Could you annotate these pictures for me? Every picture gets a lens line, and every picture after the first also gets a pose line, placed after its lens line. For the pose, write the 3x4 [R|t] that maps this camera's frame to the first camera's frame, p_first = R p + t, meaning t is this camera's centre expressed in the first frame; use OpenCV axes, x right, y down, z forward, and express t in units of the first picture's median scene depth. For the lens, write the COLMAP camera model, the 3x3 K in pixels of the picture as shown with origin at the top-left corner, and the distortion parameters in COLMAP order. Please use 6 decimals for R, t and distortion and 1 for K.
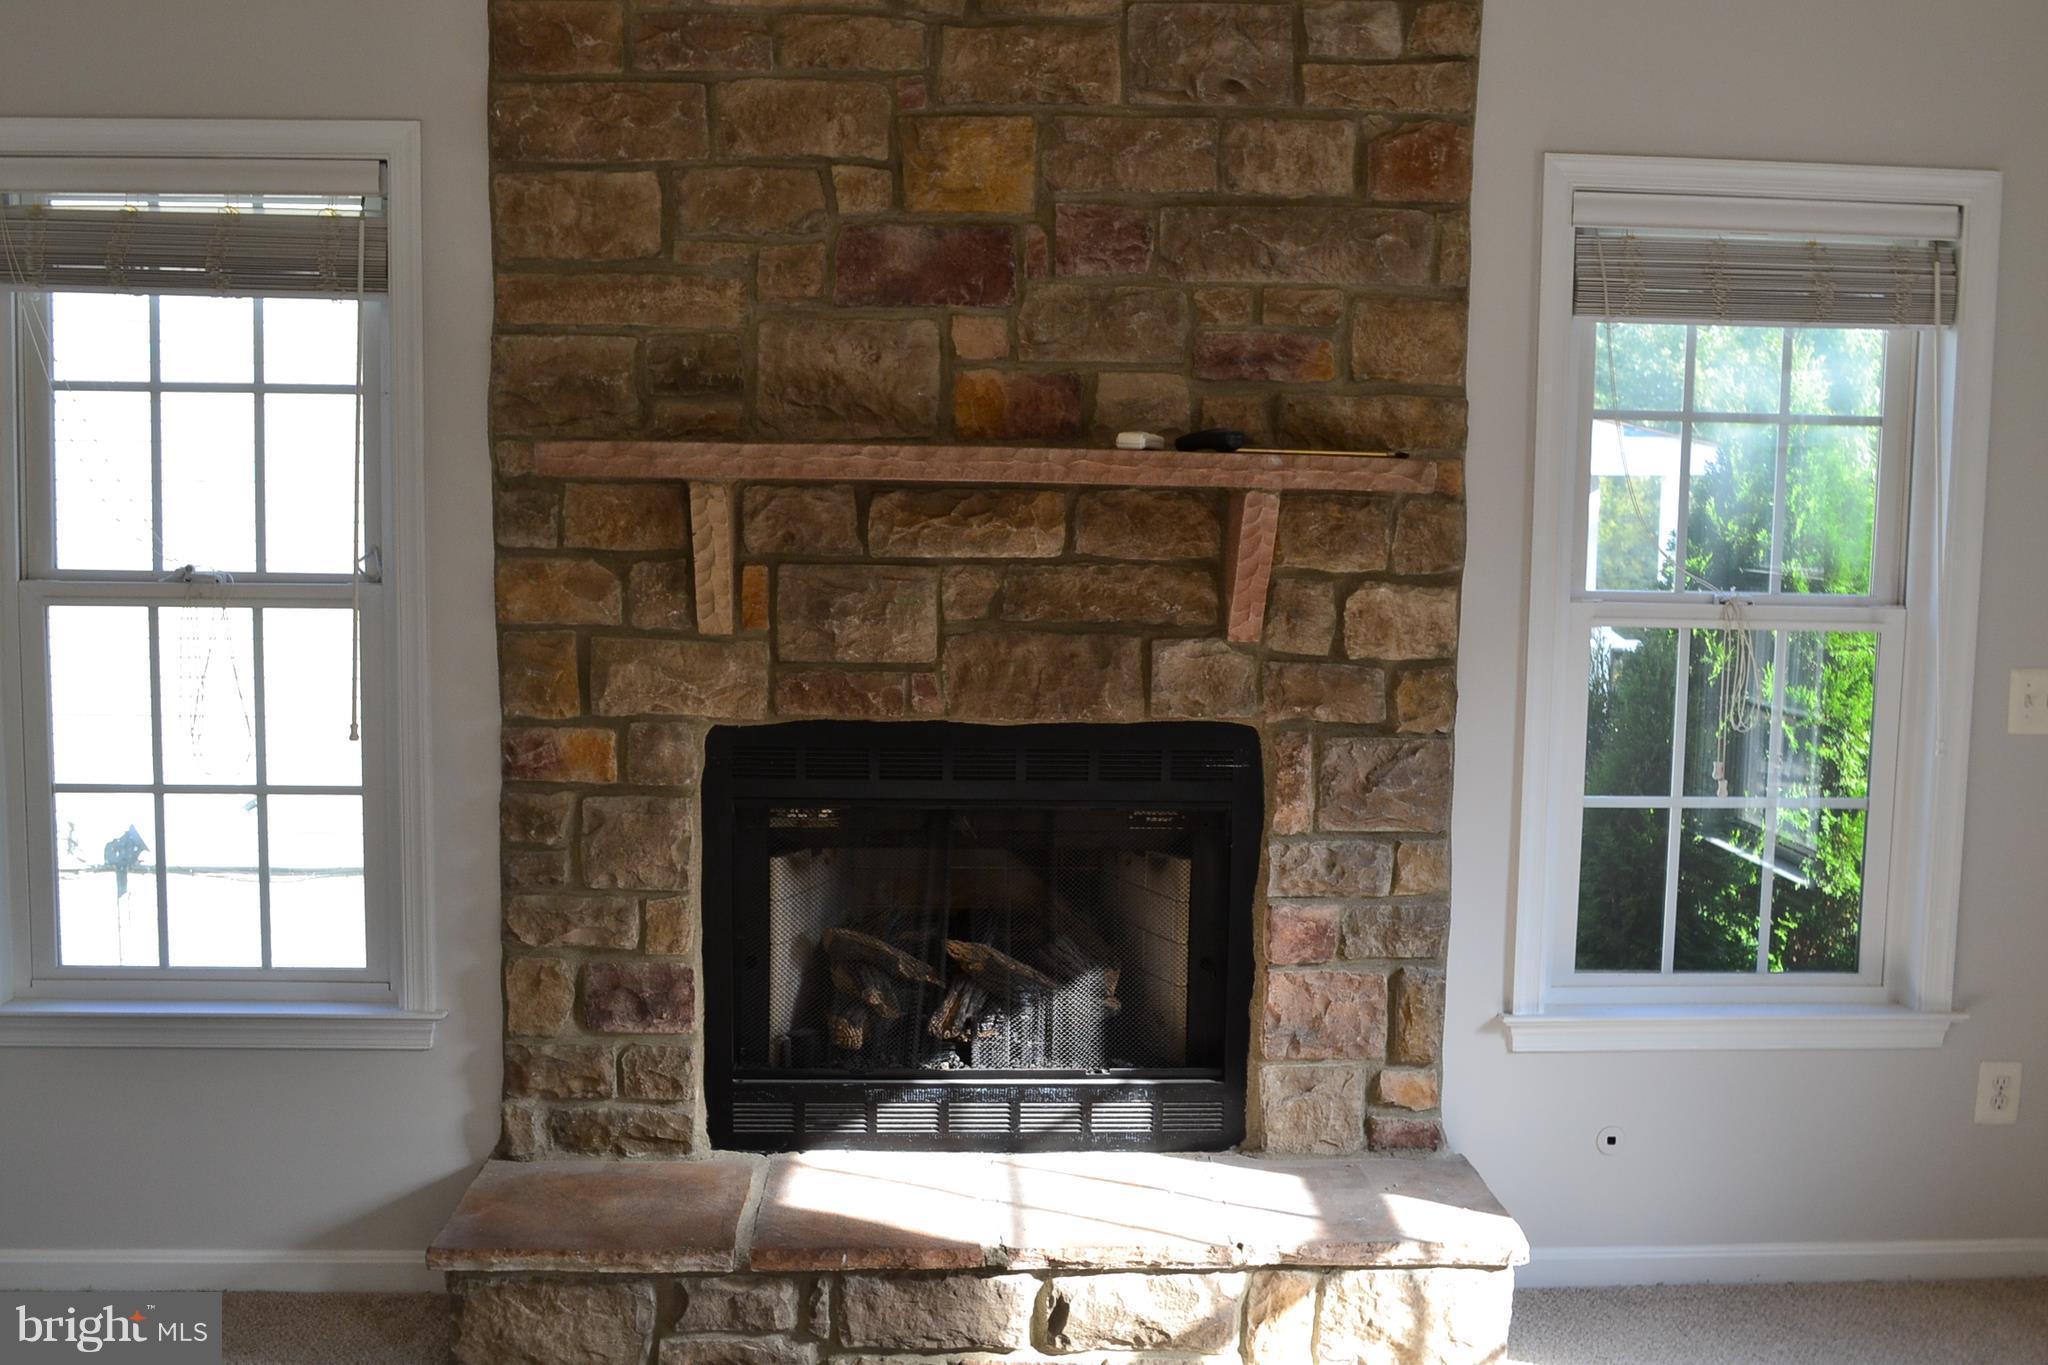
lens RADIAL K [[1931.3, 0, 1021.9], [0, 1931.3, 704.4], [0, 0, 1]] dist [-0.069584, 0.003507]
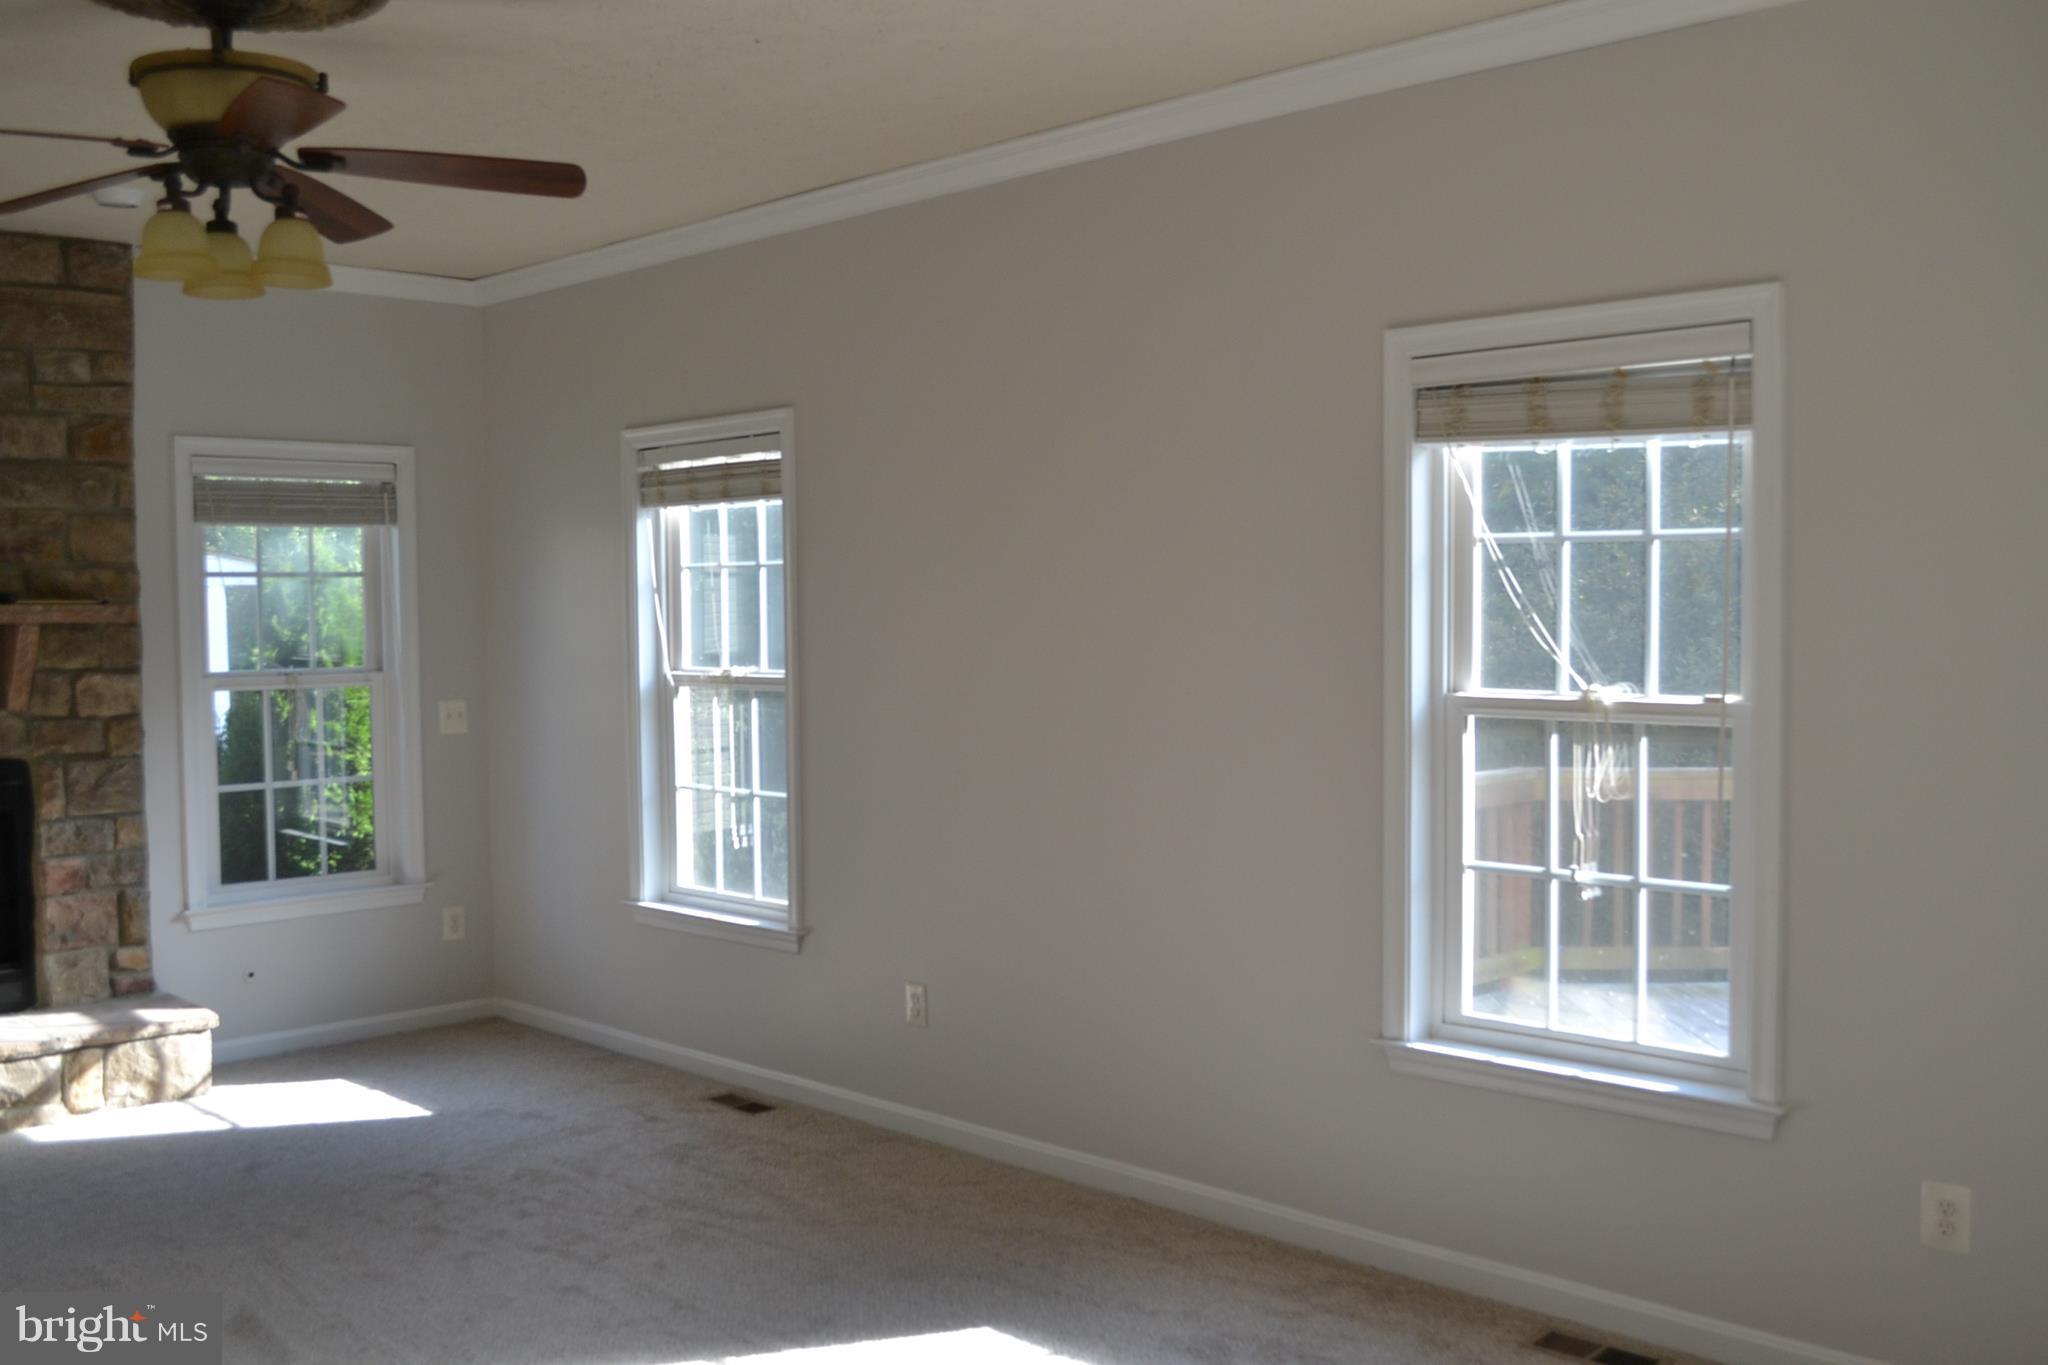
lens RADIAL K [[1931.3, 0, 1021.9], [0, 1931.3, 704.4], [0, 0, 1]] dist [-0.069584, 0.003507]
pose [[0.744084, -0.057151, 0.665637, -0.351010], [0.089403, 0.995891, -0.014433, 0.068494], [-0.662077, 0.070250, 0.746136, -0.886376]]
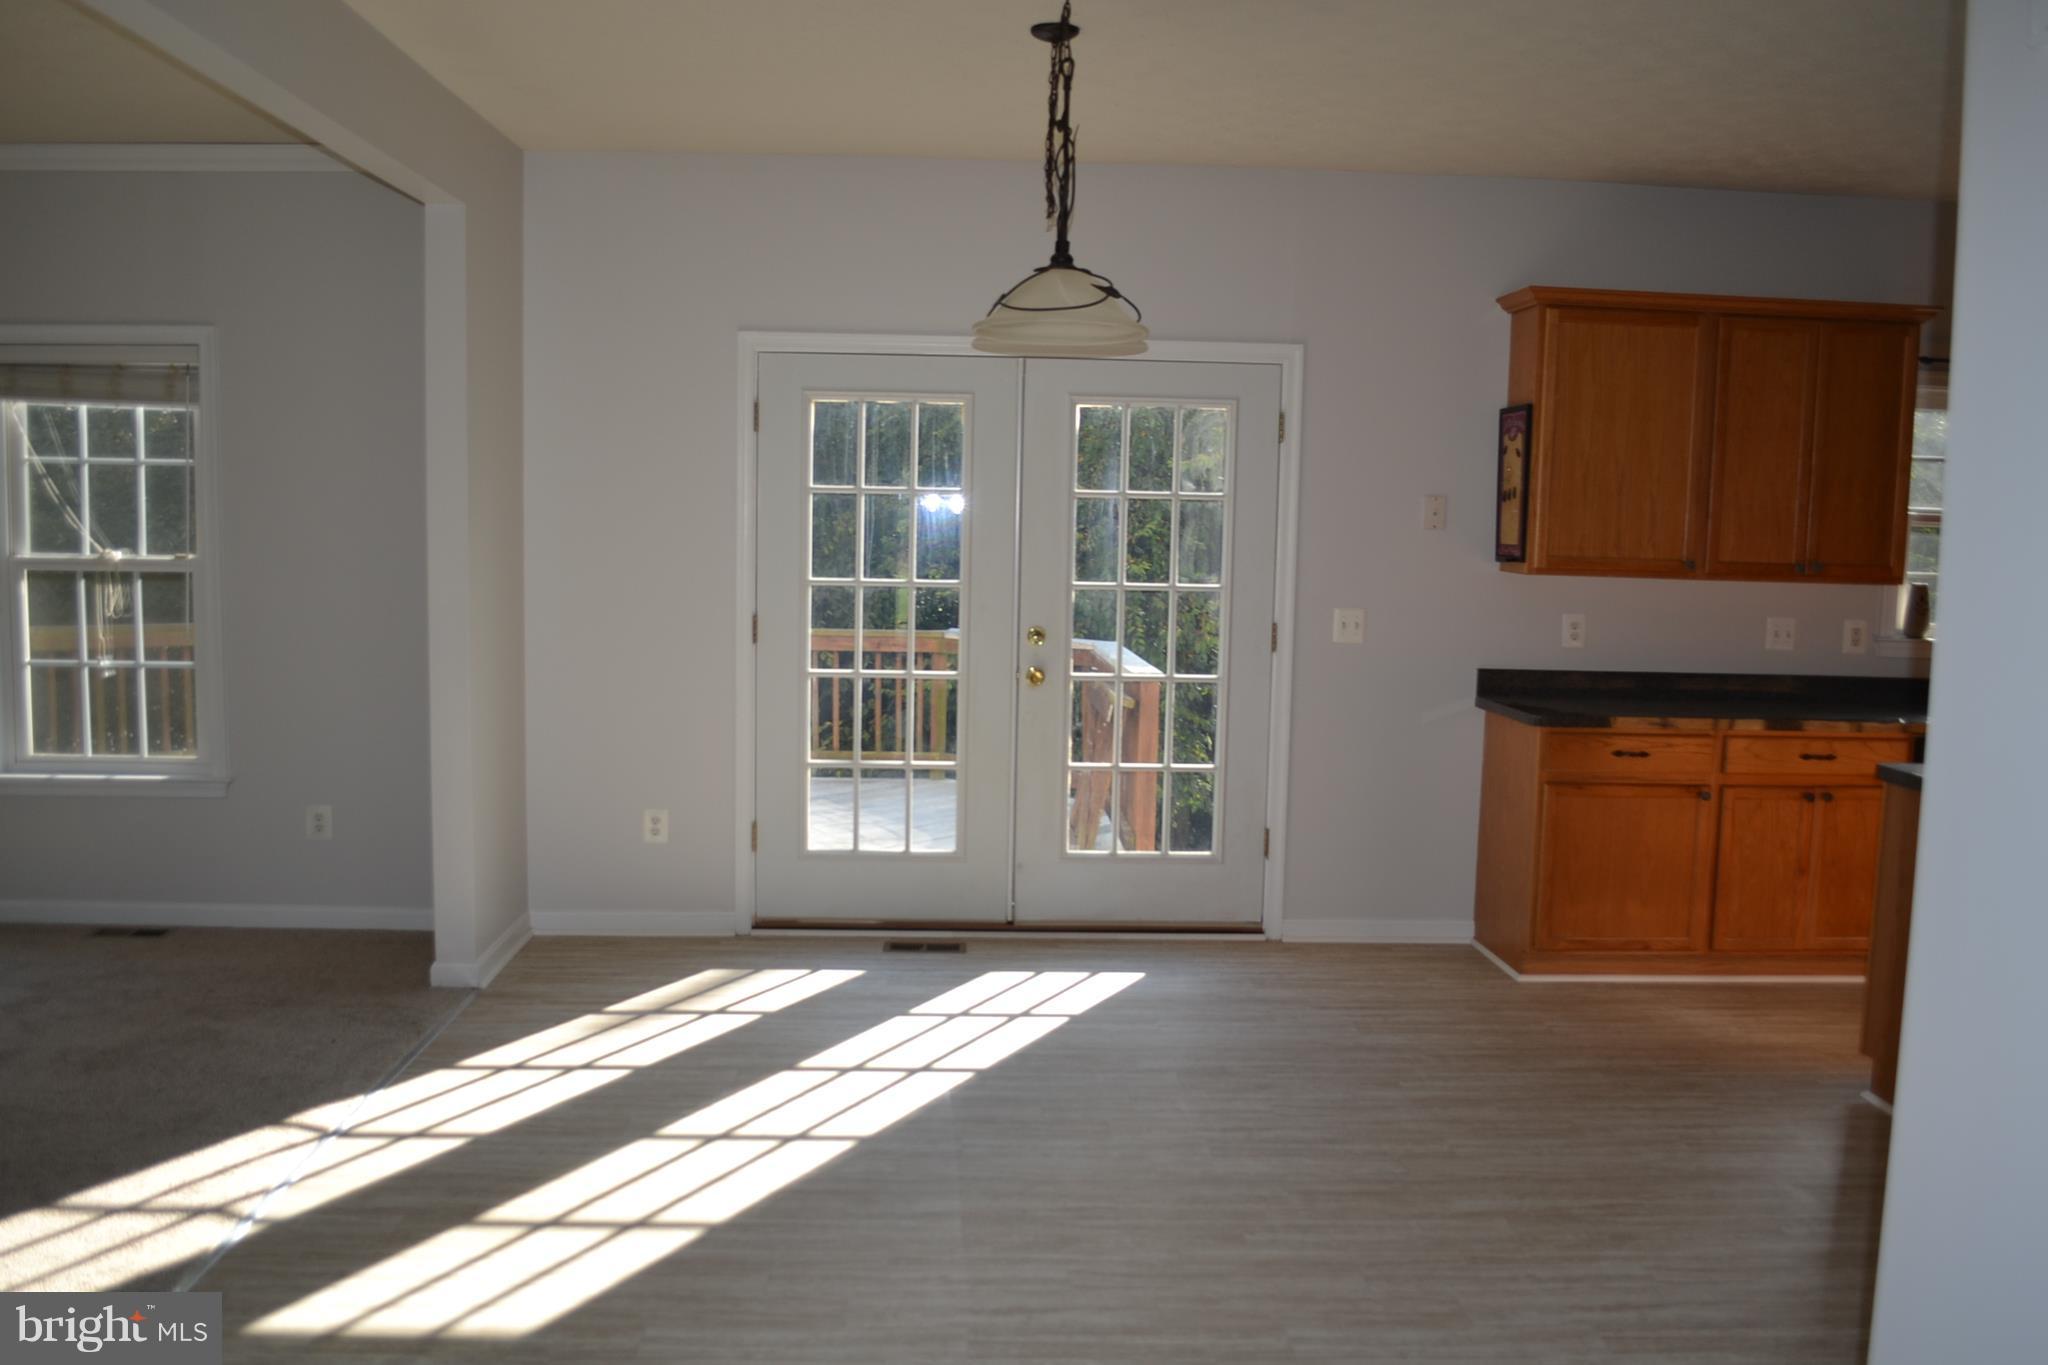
lens RADIAL K [[1705.2, 0, 1022.9], [0, 1705.2, 712.6], [0, 0, 1]] dist [-0.068172, -0.000659]
pose [[0.010705, -0.126729, 0.991880, -1.042562], [0.076921, 0.989102, 0.125544, 0.094137], [-0.996980, 0.074952, 0.020336, -1.215494]]
